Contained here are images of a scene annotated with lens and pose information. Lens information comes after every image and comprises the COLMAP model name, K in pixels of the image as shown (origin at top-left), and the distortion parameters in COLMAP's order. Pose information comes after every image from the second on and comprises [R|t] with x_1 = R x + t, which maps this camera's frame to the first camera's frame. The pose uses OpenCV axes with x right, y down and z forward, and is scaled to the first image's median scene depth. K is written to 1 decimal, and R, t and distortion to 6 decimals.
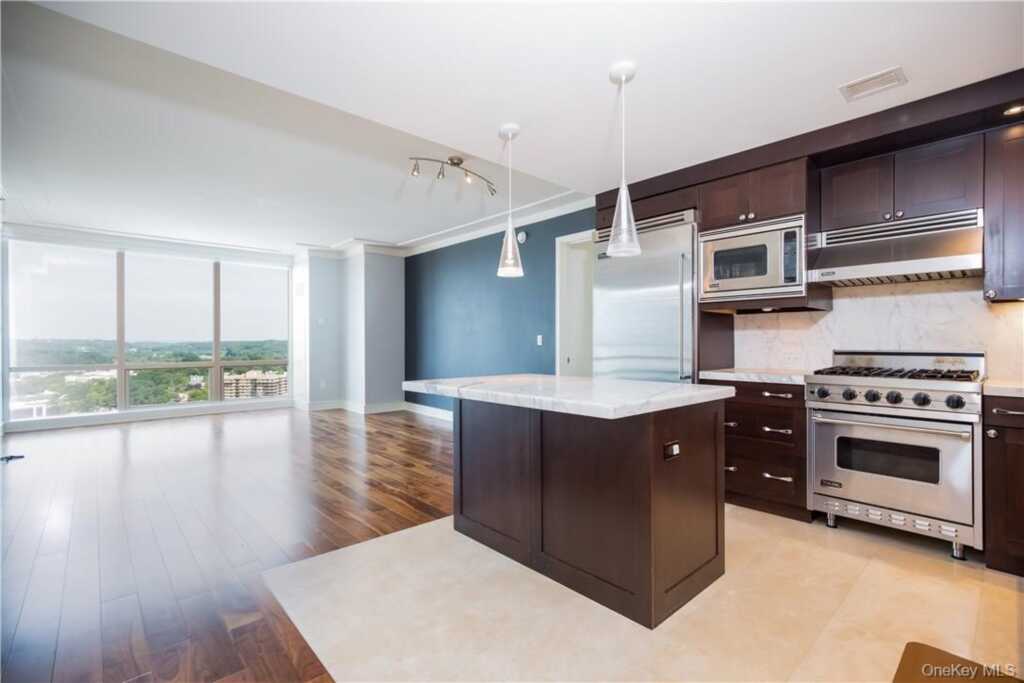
lens RADIAL K [[459.0, 0, 512.0], [0, 459.0, 341.5], [0, 0, 1]] dist [-0.000878, -0.000155]
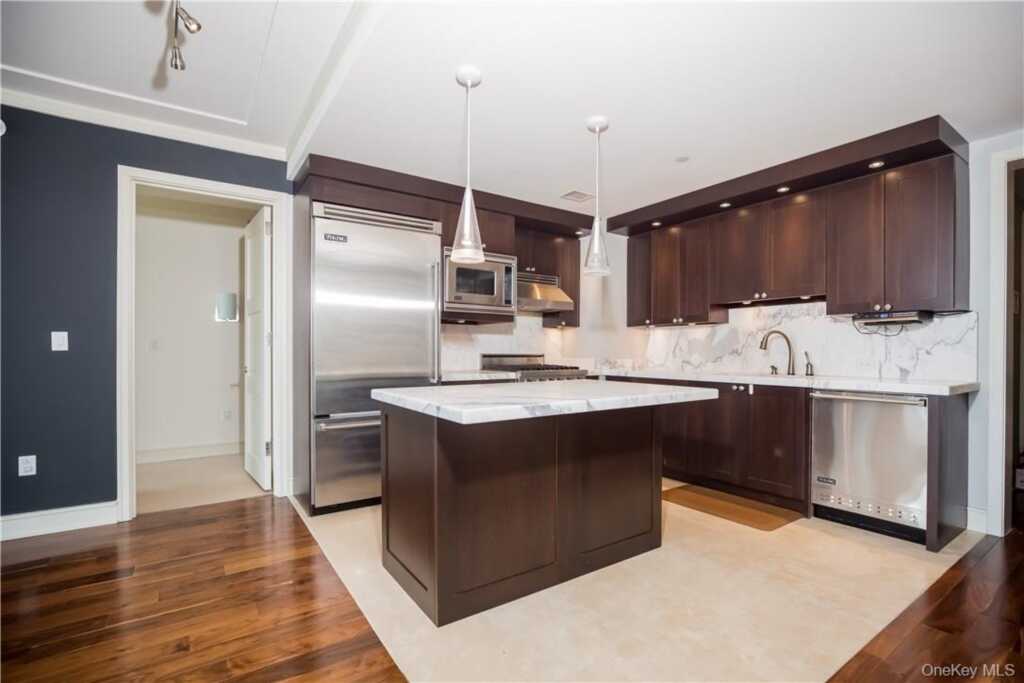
lens RADIAL K [[475.3, 0, 507.4], [0, 475.3, 352.7], [0, 0, 1]] dist [0.000171, 0.000075]
pose [[0.145586, -0.003977, 0.989338, -0.645504], [-0.005913, 0.999971, 0.004890, 0.007097], [-0.989328, -0.006562, 0.145558, 0.655925]]
